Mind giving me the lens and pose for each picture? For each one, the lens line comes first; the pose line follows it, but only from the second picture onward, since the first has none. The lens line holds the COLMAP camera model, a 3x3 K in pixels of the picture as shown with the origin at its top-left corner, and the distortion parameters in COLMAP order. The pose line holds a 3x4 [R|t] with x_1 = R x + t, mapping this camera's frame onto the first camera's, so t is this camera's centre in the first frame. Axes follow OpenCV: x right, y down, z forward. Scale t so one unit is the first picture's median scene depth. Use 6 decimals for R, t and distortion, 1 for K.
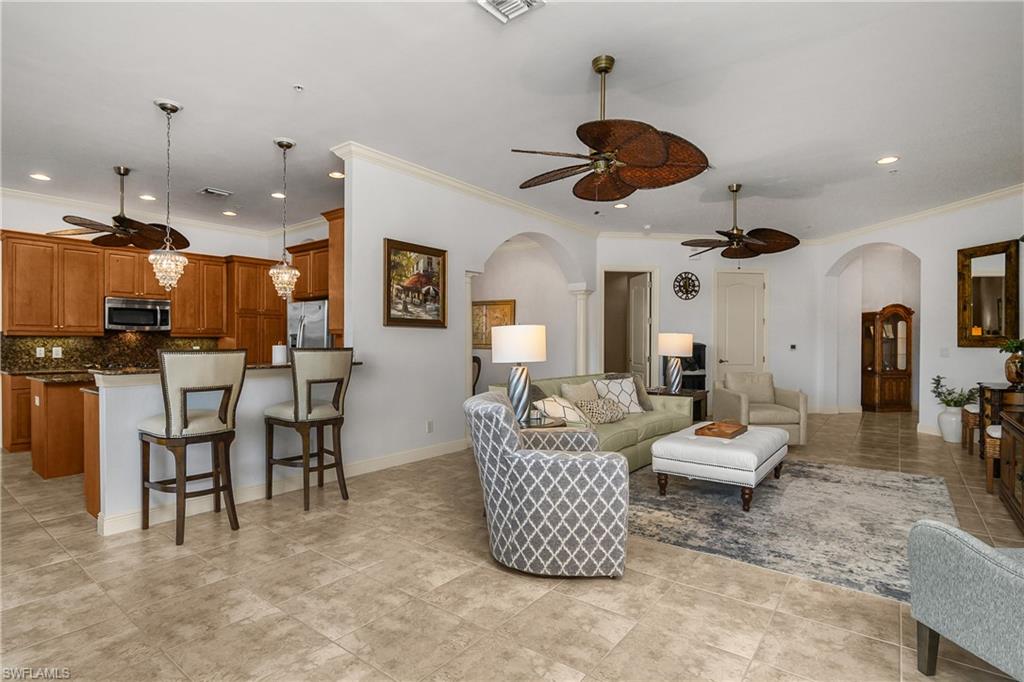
lens RADIAL K [[512.0, 0, 509.1], [0, 512.0, 346.8], [0, 0, 1]] dist [-0.026686, 0.008750]
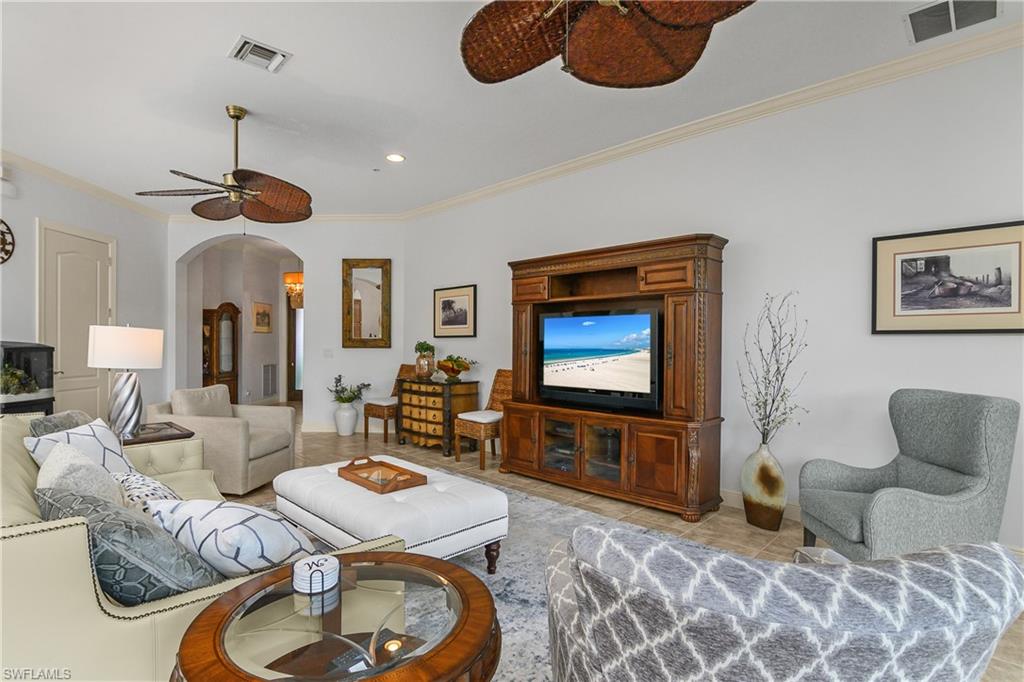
lens RADIAL K [[512.0, 0, 503.9], [0, 512.0, 340.8], [0, 0, 1]] dist [-0.026686, 0.008750]
pose [[0.125553, 0.005148, 0.992074, -0.185758], [0.005092, 0.999970, -0.005833, -0.006840], [-0.992074, 0.005784, 0.125523, 0.596493]]
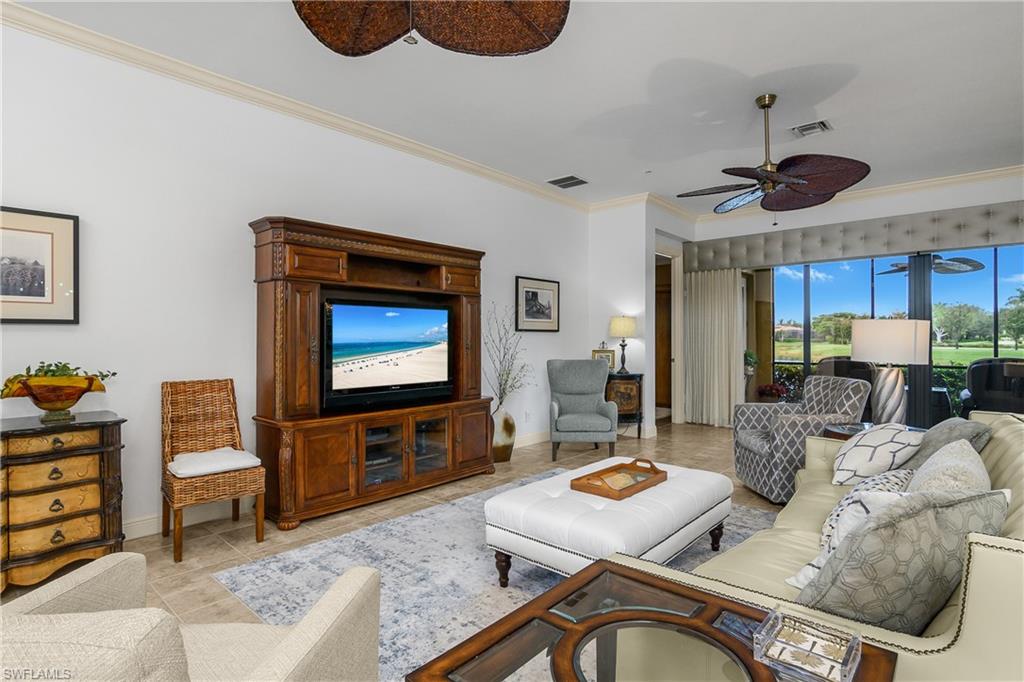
lens RADIAL K [[512.0, 0, 511.2], [0, 512.0, 336.7], [0, 0, 1]] dist [-0.026686, 0.008750]
pose [[-0.998106, 0.000128, 0.061519, 0.407922], [0.000506, 0.999981, 0.006123, -0.010761], [-0.061517, 0.006143, -0.998087, 1.291802]]
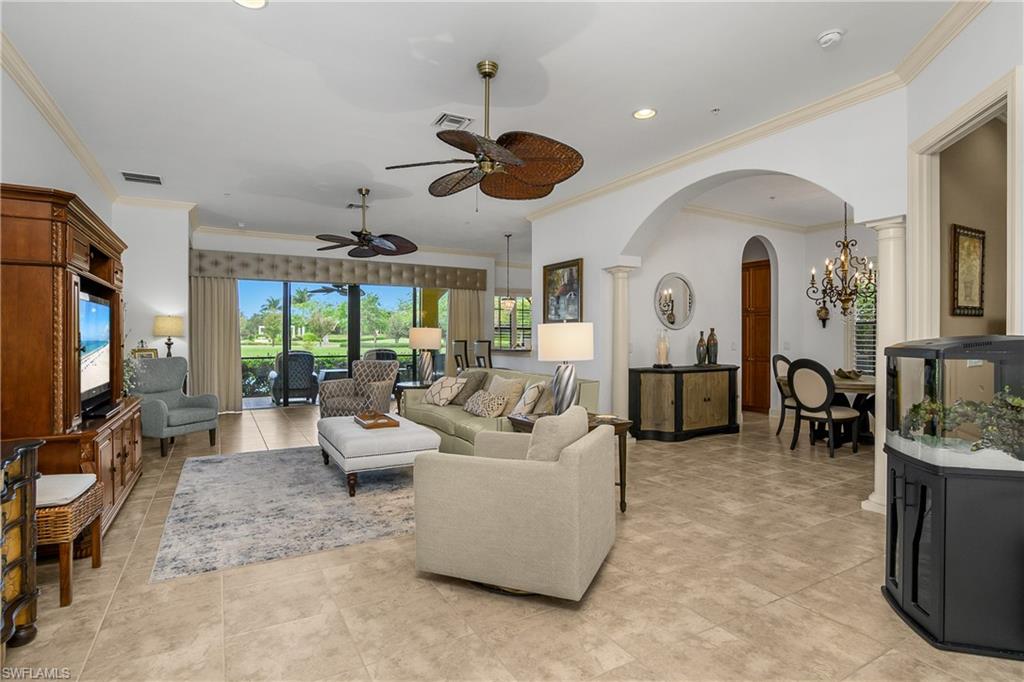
lens RADIAL K [[512.0, 0, 502.5], [0, 512.0, 339.0], [0, 0, 1]] dist [-0.026686, 0.008750]
pose [[-0.385267, -0.000920, -0.922805, 1.022670], [-0.012136, 0.999918, 0.004070, -0.009200], [0.922725, 0.012767, -0.385247, 1.301368]]
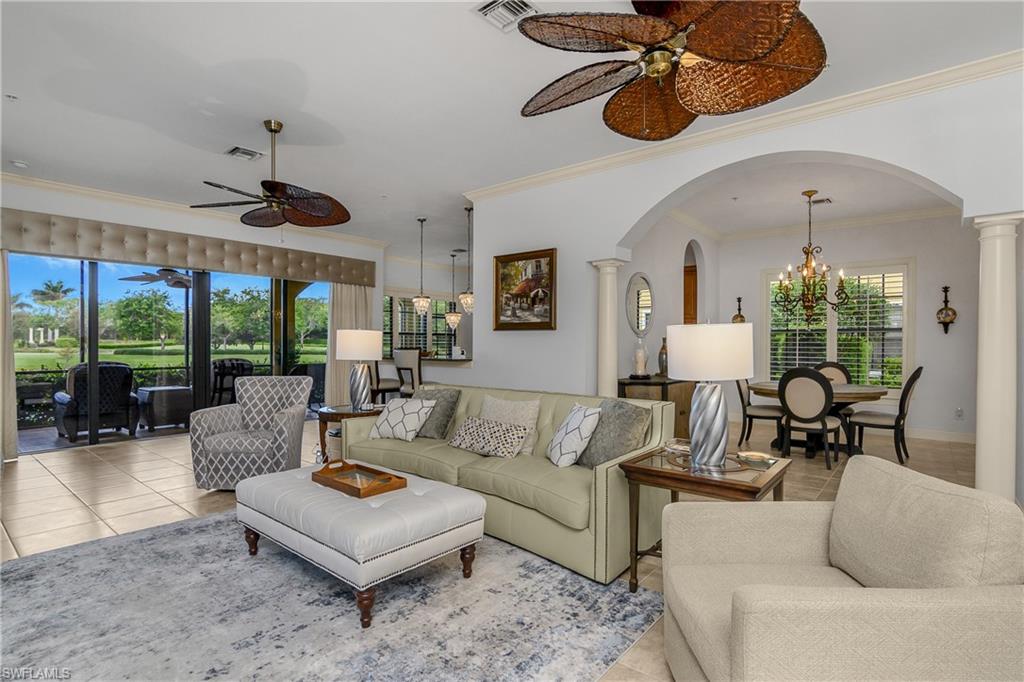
lens RADIAL K [[512.0, 0, 504.9], [0, 512.0, 343.4], [0, 0, 1]] dist [-0.026686, 0.008750]
pose [[-0.034897, -0.004676, -0.999380, 0.842130], [-0.014562, 0.999885, -0.004170, -0.005928], [0.999285, 0.014408, -0.034961, 0.956142]]
